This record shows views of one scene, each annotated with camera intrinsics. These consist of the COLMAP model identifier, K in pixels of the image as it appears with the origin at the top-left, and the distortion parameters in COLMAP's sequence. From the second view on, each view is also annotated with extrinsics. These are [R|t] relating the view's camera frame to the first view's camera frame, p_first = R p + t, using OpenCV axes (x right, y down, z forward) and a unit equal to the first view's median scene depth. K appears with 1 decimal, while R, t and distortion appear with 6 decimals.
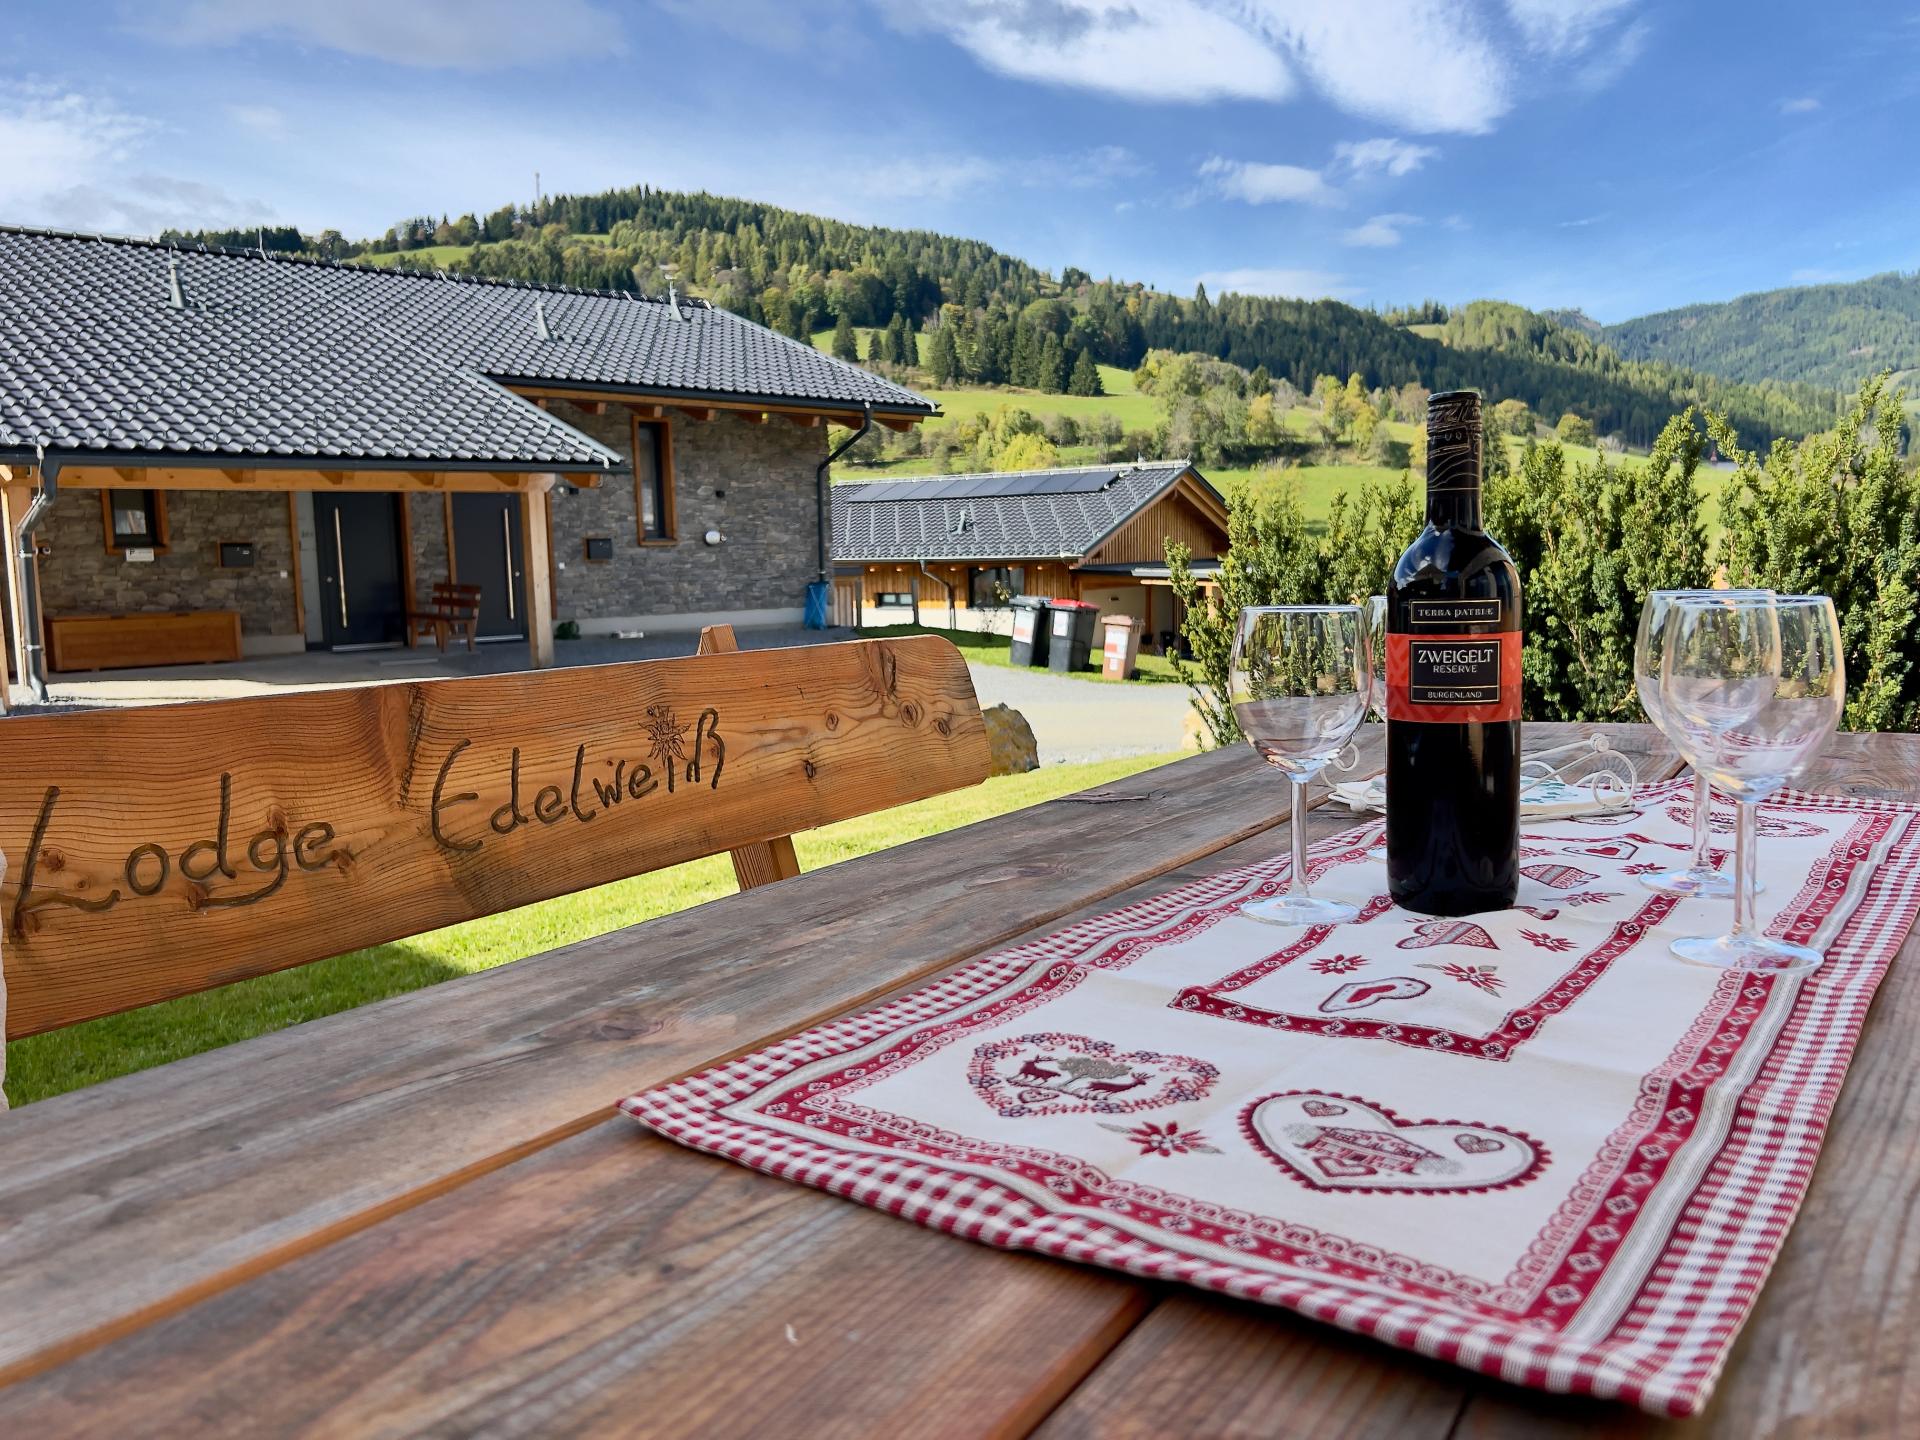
lens RADIAL K [[1452.9, 0, 960.0], [0, 1452.9, 720.0], [0, 0, 1]] dist [0.059477, -0.058448]
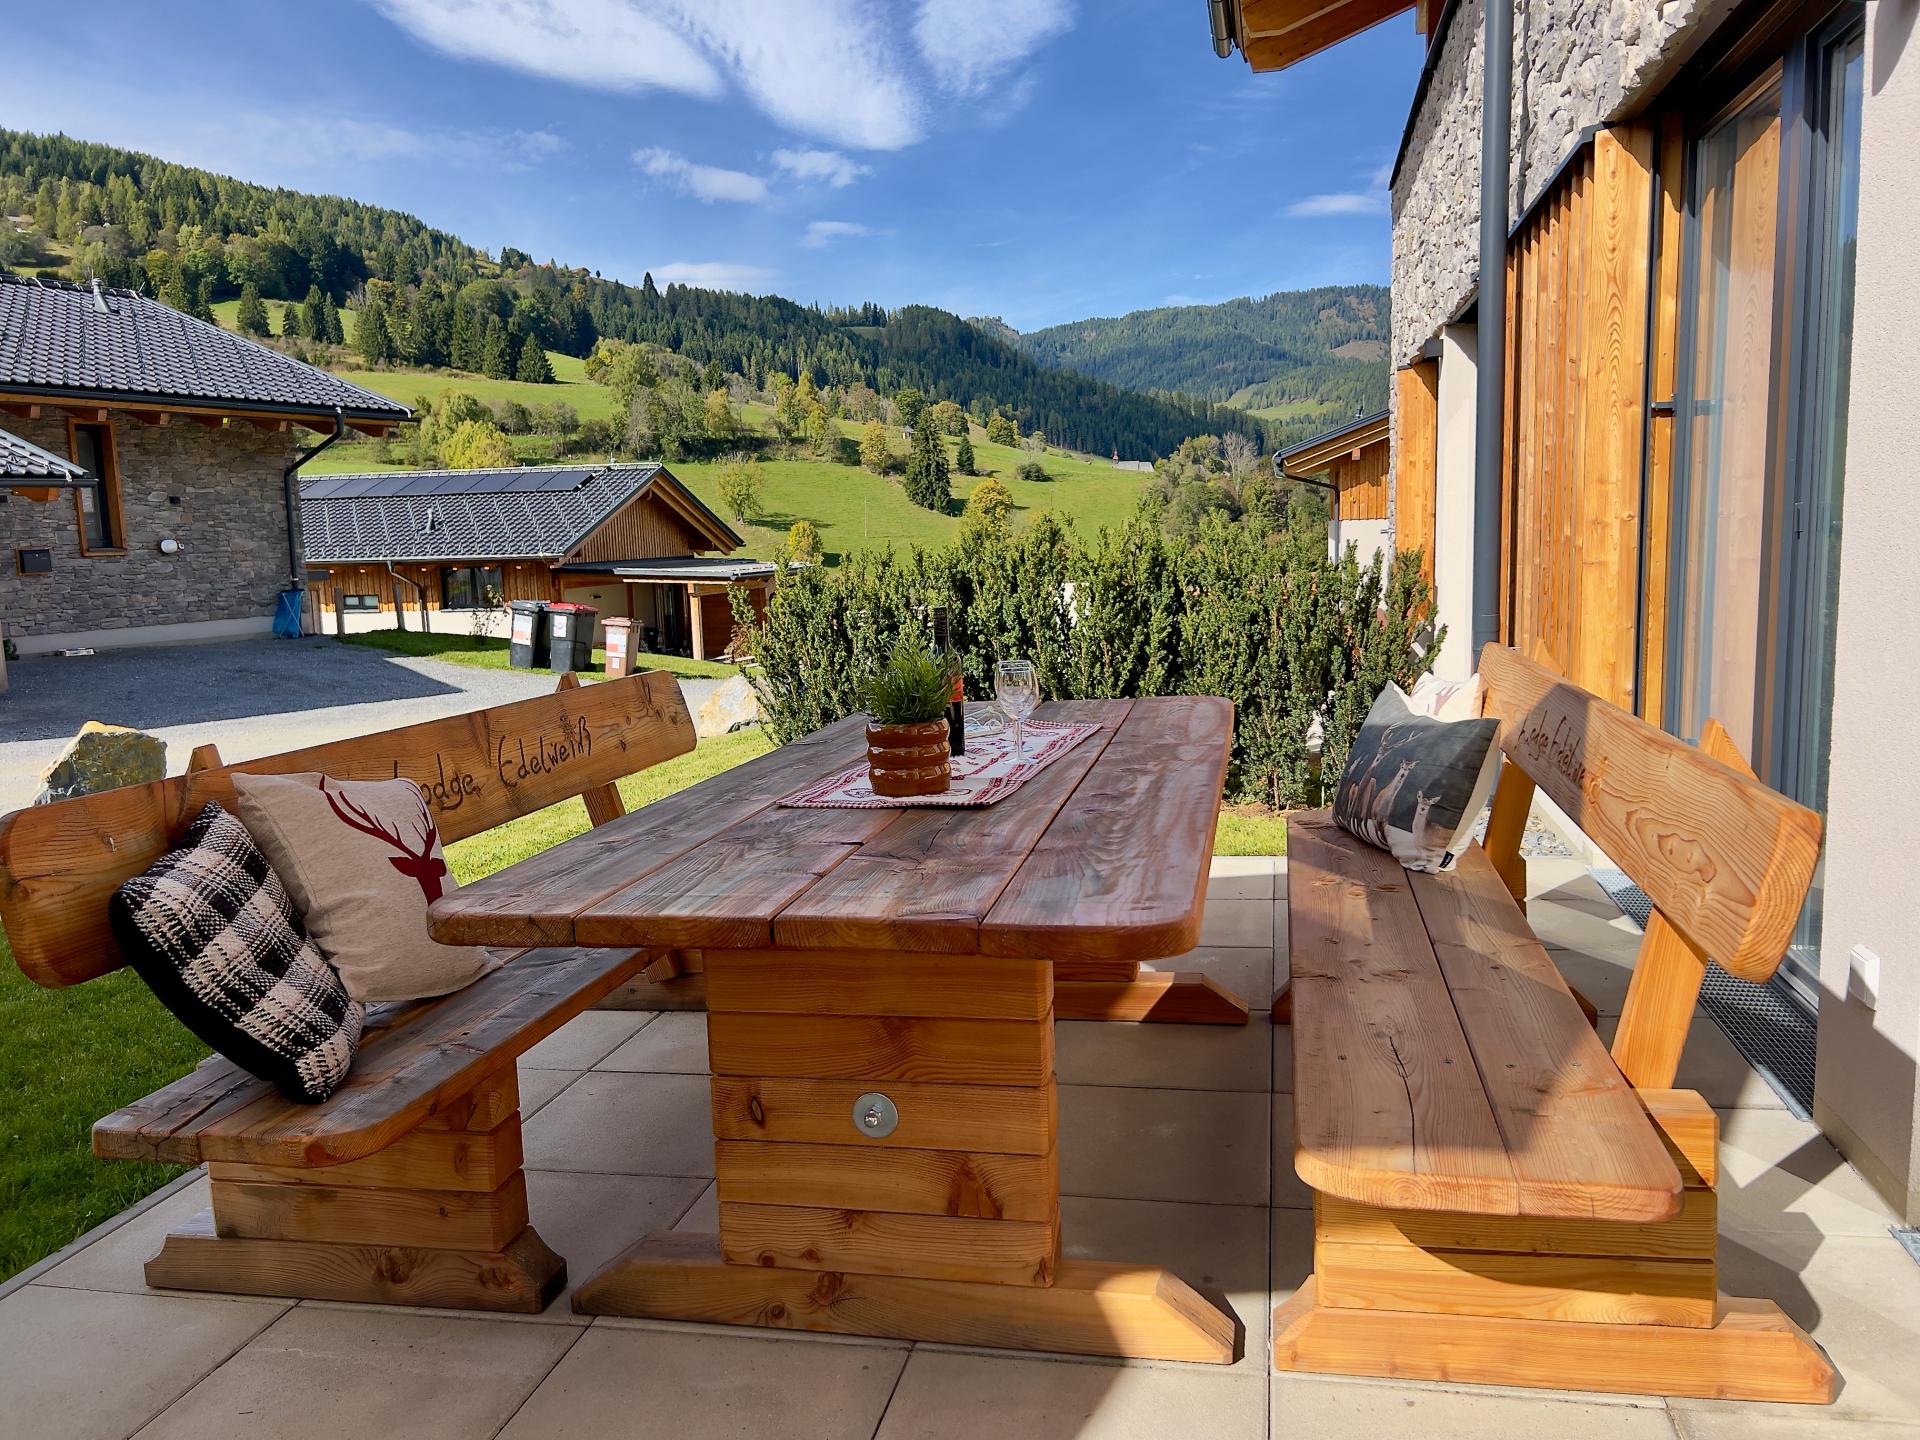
lens RADIAL K [[1452.9, 0, 960.0], [0, 1452.9, 720.0], [0, 0, 1]] dist [0.059477, -0.058448]
pose [[0.935107, -0.054129, 0.350207, -0.025133], [0.051914, 0.998528, 0.015718, -0.000459], [-0.350542, 0.003483, 0.936540, -0.067094]]
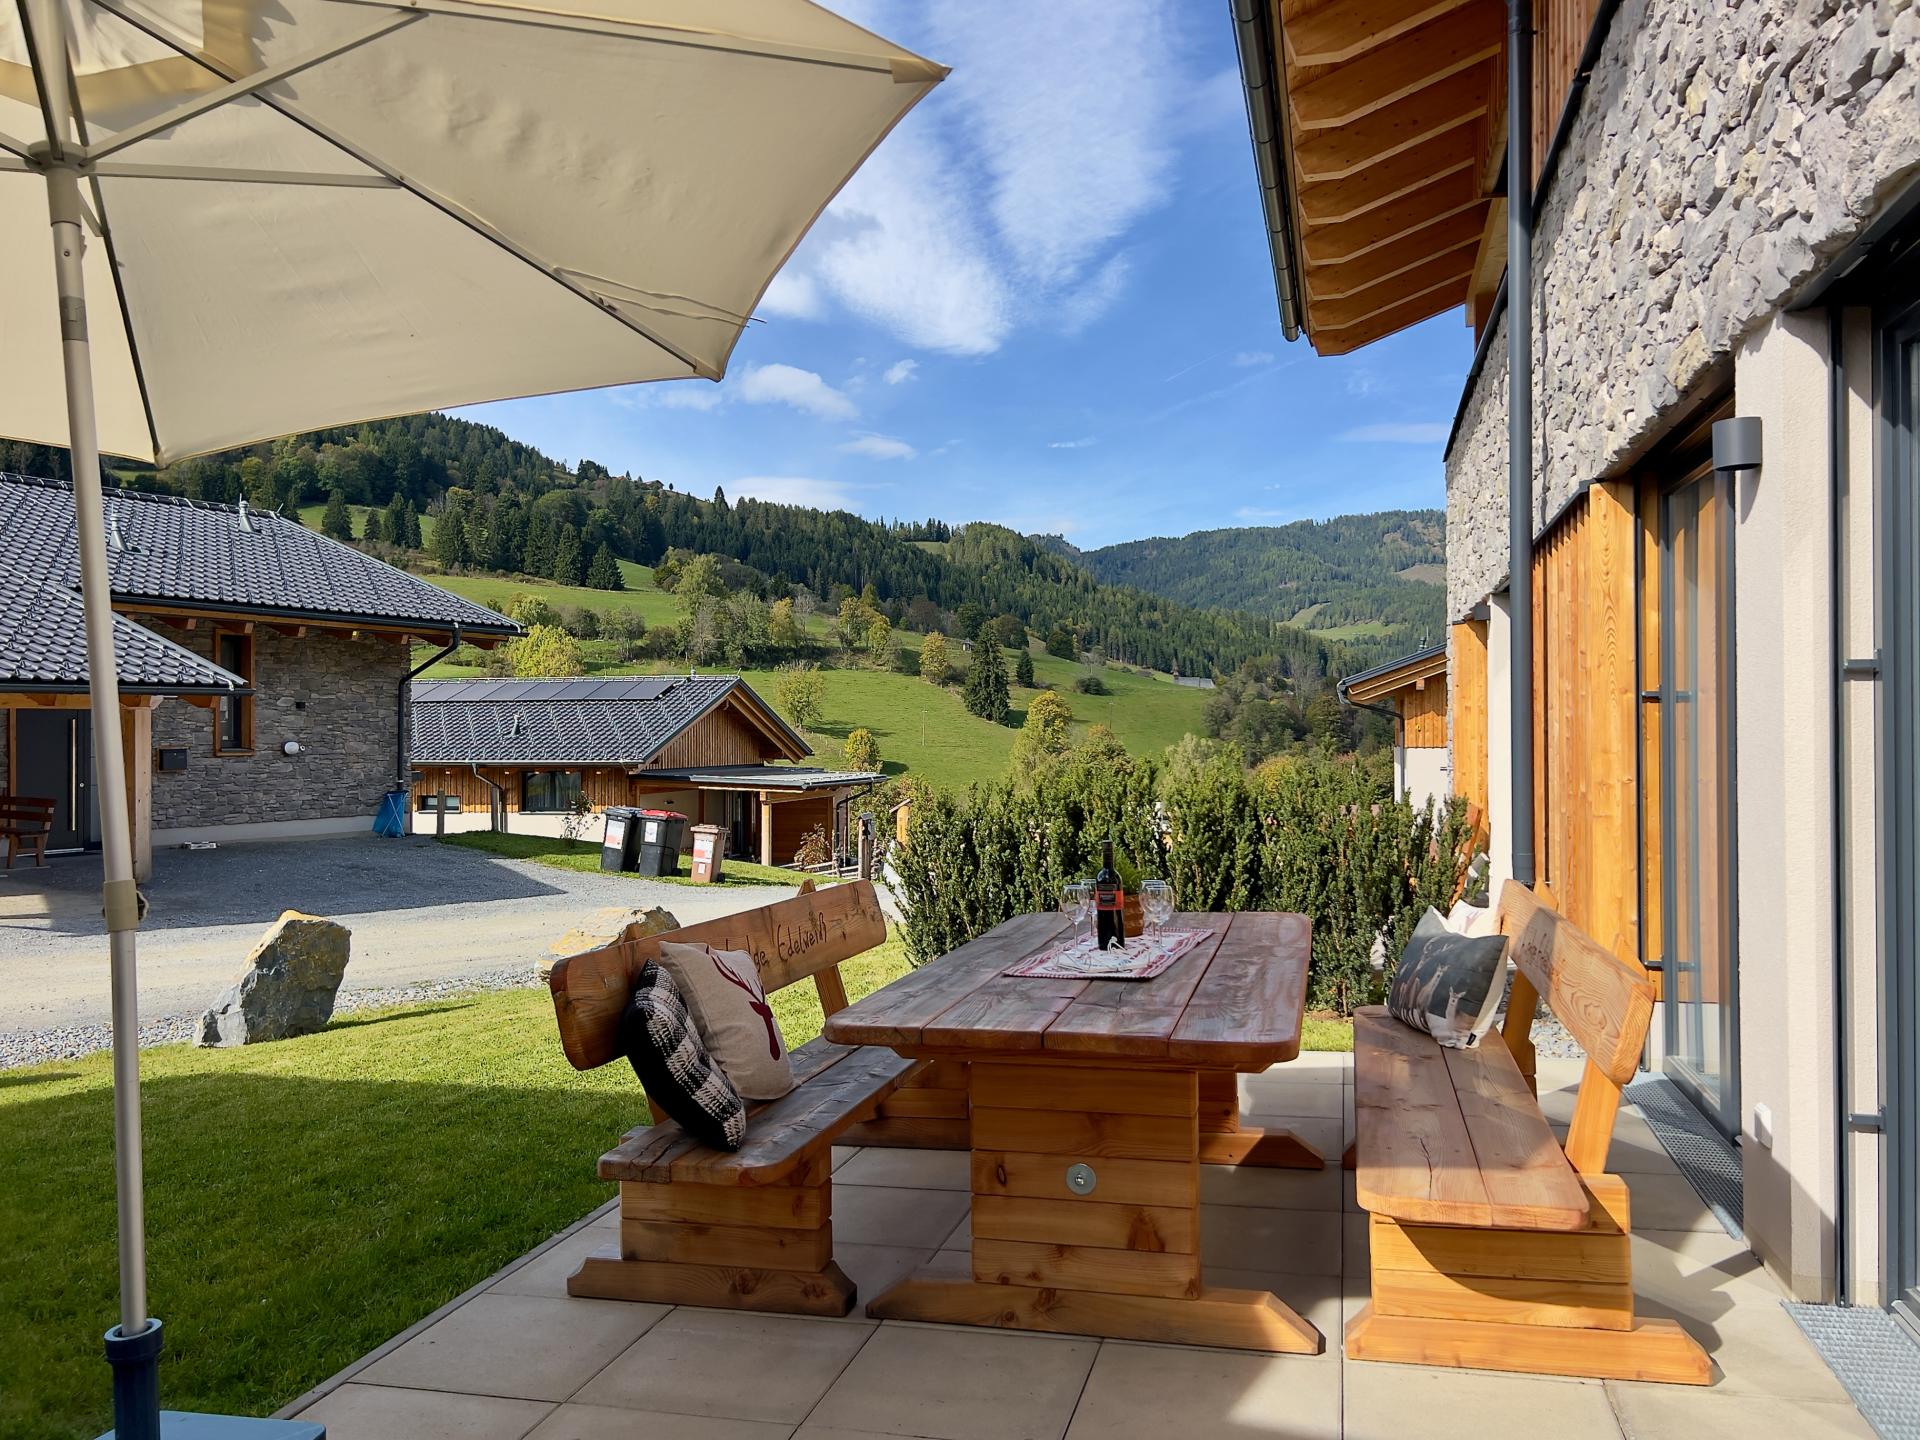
lens RADIAL K [[1483.6, 0, 956.1], [0, 1483.6, 729.1], [0, 0, 1]] dist [0.109418, -0.225361]
pose [[0.948652, 0.017995, 0.315809, -0.052284], [0.022069, 0.992182, -0.122829, -0.000095], [-0.315550, 0.123491, 0.940839, -0.108960]]
